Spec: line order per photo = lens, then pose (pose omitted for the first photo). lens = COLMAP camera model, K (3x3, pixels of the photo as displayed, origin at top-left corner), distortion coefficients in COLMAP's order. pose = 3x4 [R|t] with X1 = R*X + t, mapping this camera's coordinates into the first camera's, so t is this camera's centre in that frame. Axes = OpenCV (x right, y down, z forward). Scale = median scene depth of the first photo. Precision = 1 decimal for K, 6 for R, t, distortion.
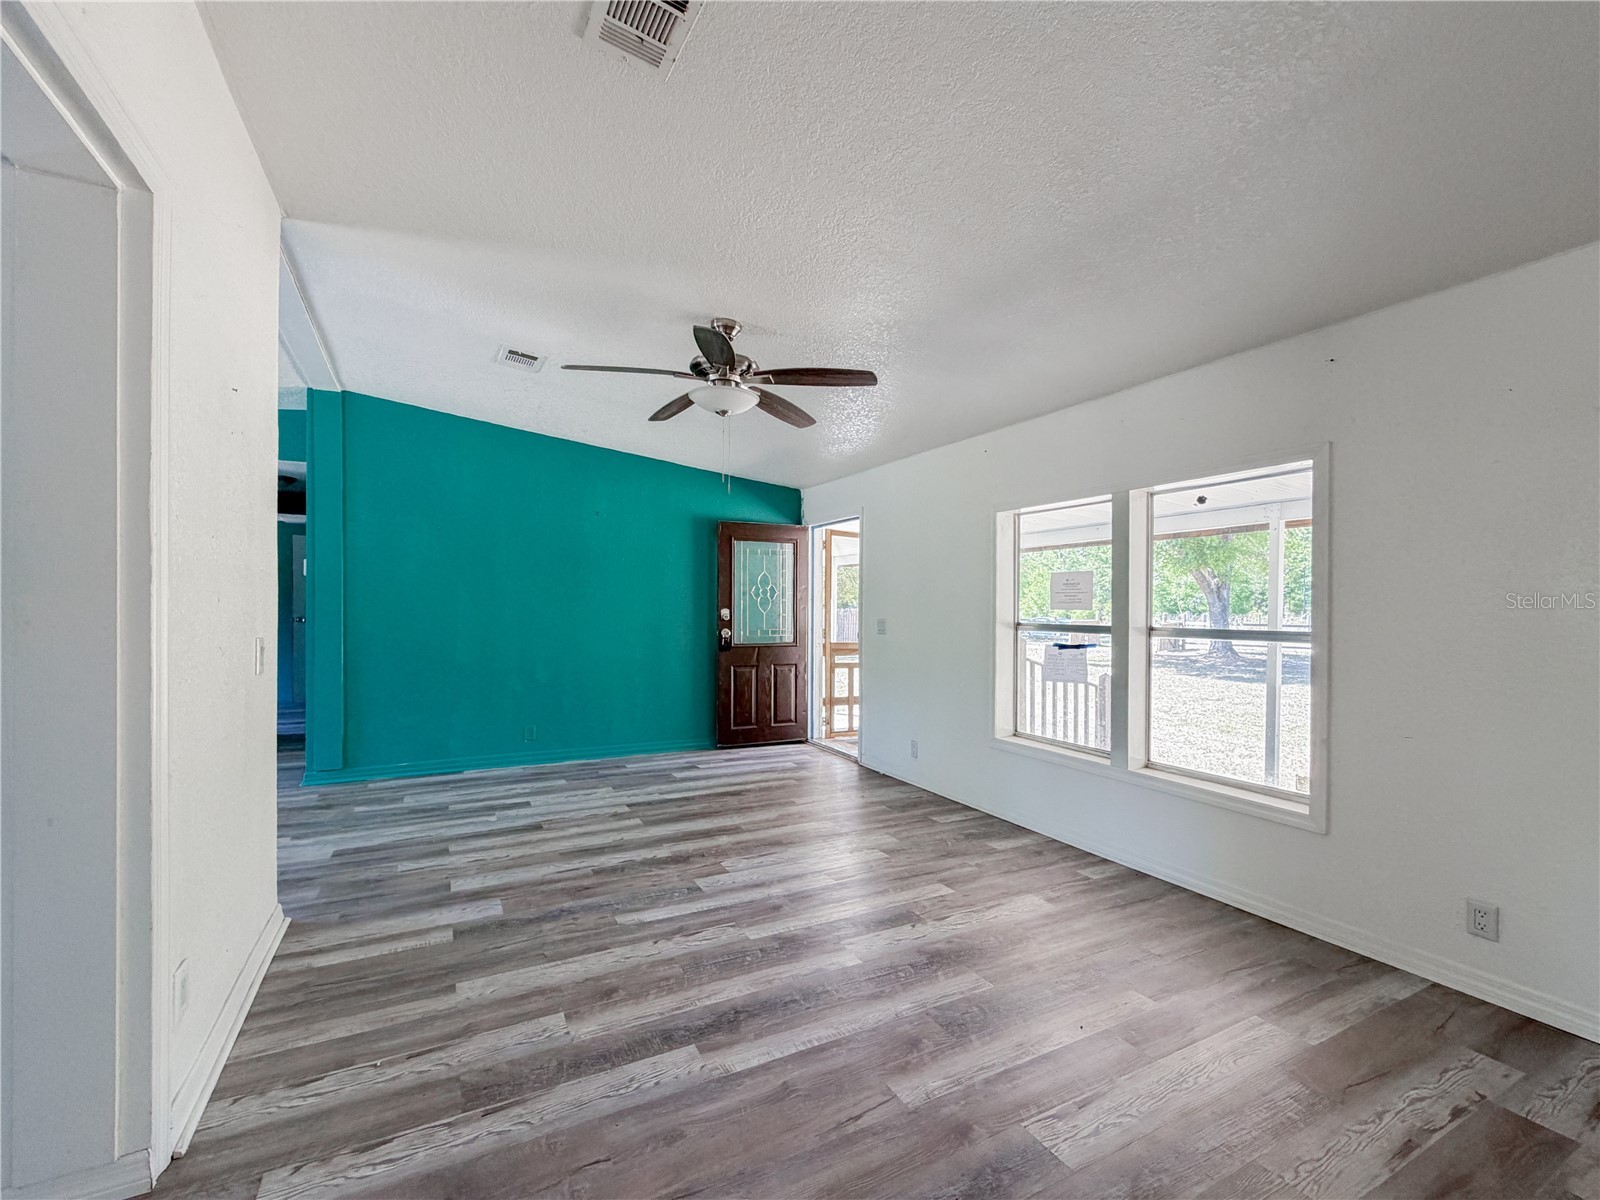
lens RADIAL K [[649.4, 0, 798.9], [0, 649.4, 608.6], [0, 0, 1]] dist [0.004447, -0.000541]
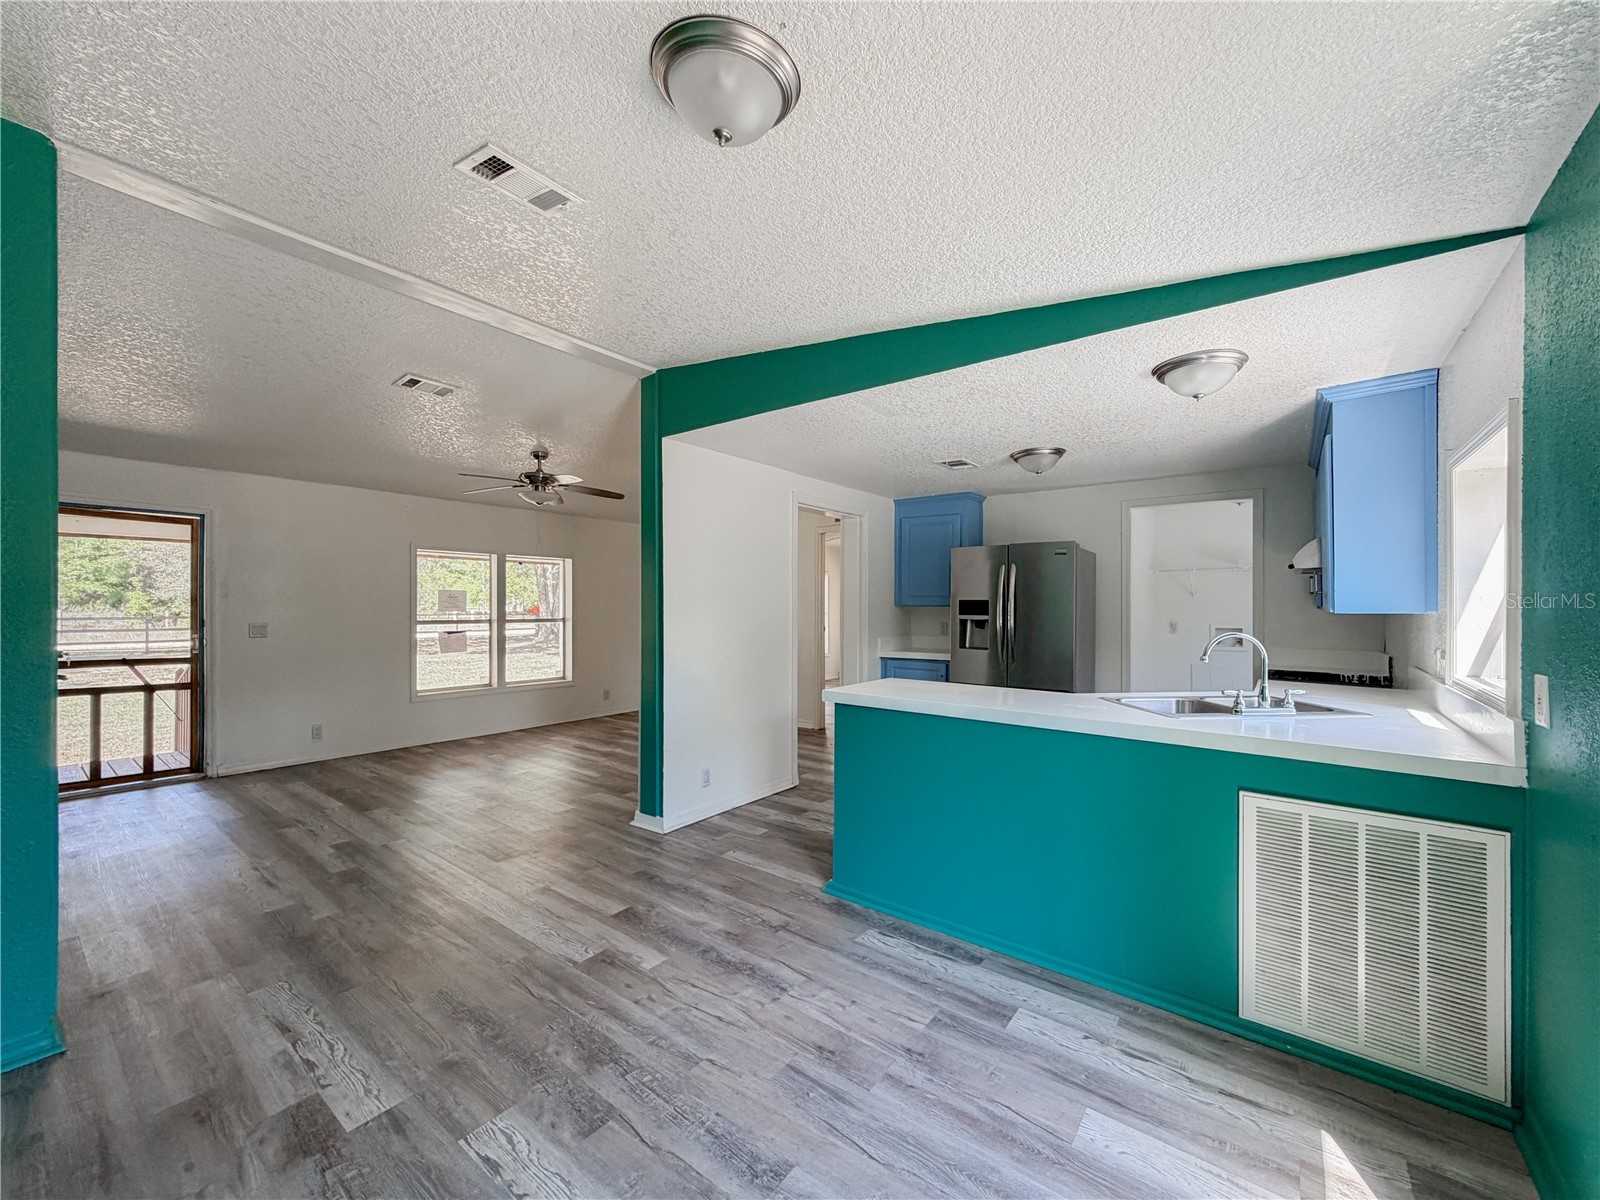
lens RADIAL K [[649.4, 0, 796.1], [0, 649.4, 591.7], [0, 0, 1]] dist [0.004447, -0.000541]
pose [[-0.430031, 0.001171, 0.902813, -1.874303], [-0.011262, 0.999914, -0.006661, -0.061087], [-0.902744, -0.013031, -0.429981, 1.034166]]
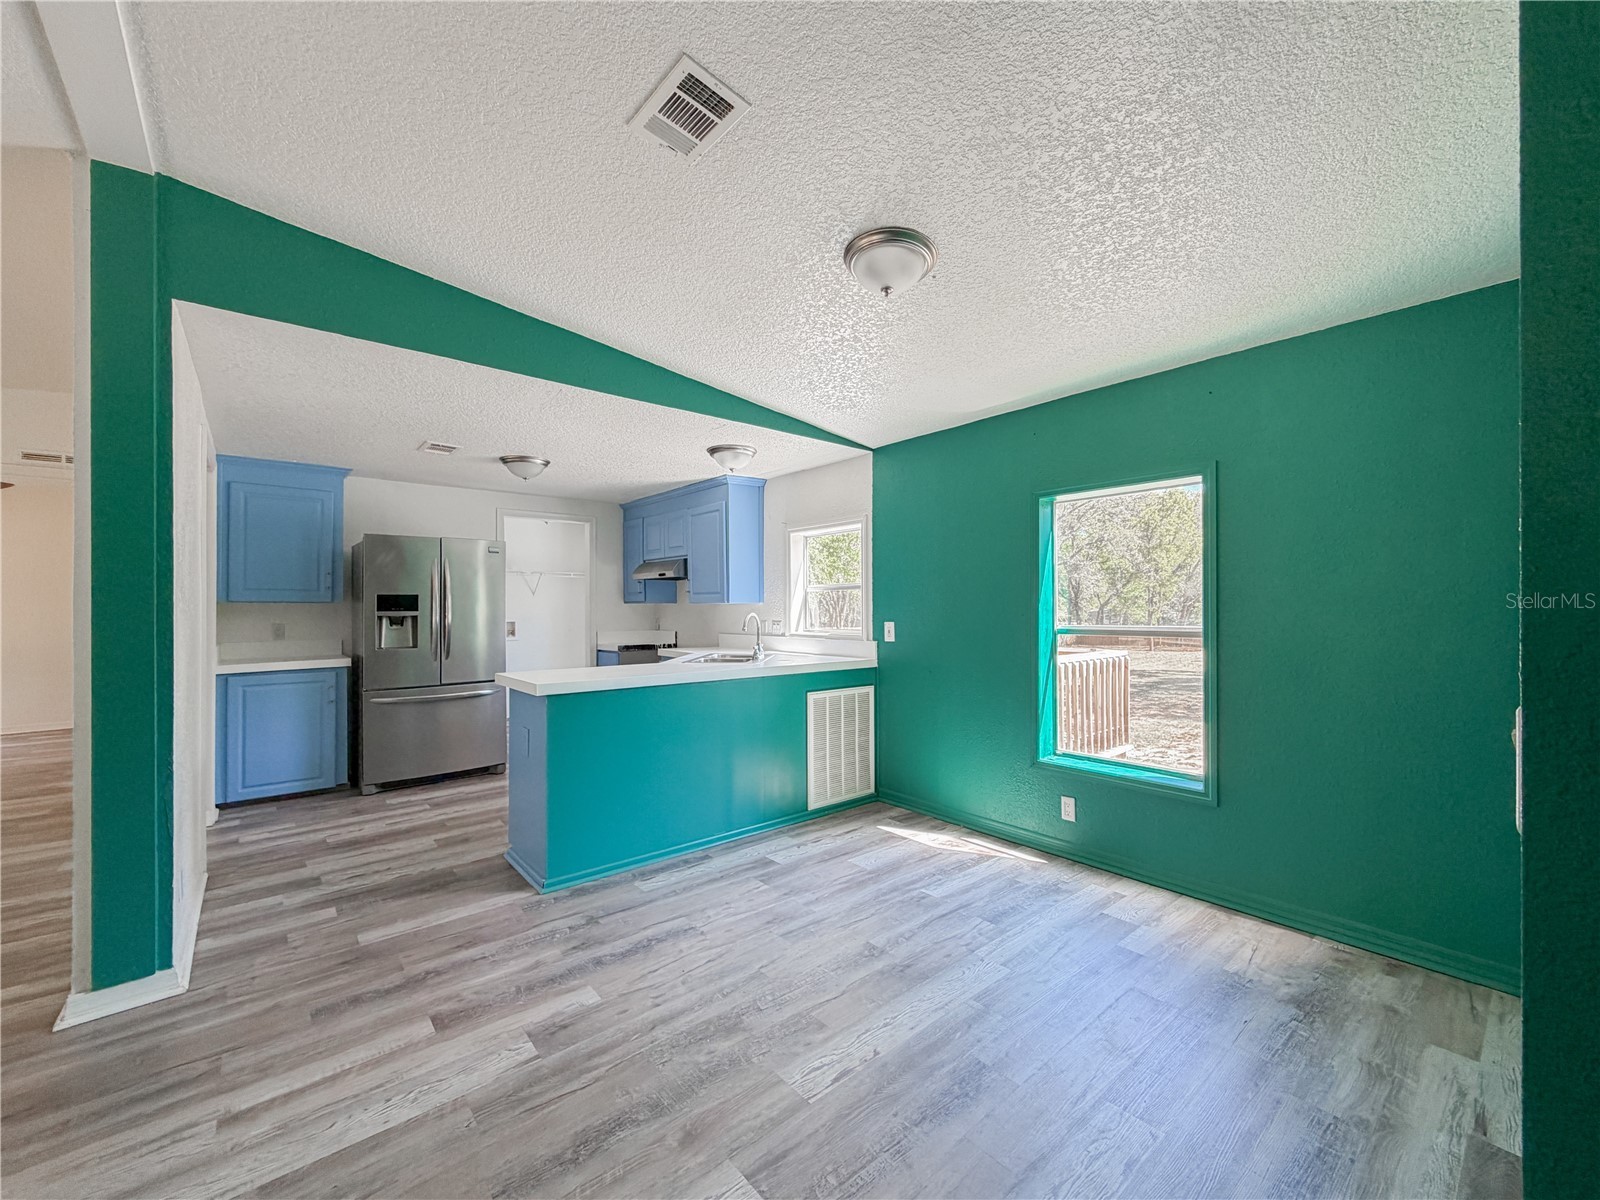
lens RADIAL K [[649.4, 0, 800.4], [0, 649.4, 602.8], [0, 0, 1]] dist [0.004447, -0.000541]
pose [[-0.972221, -0.009344, -0.233877, -1.169861], [-0.007859, 0.999943, -0.007281, -0.035960], [0.233932, -0.005241, -0.972239, 1.559638]]
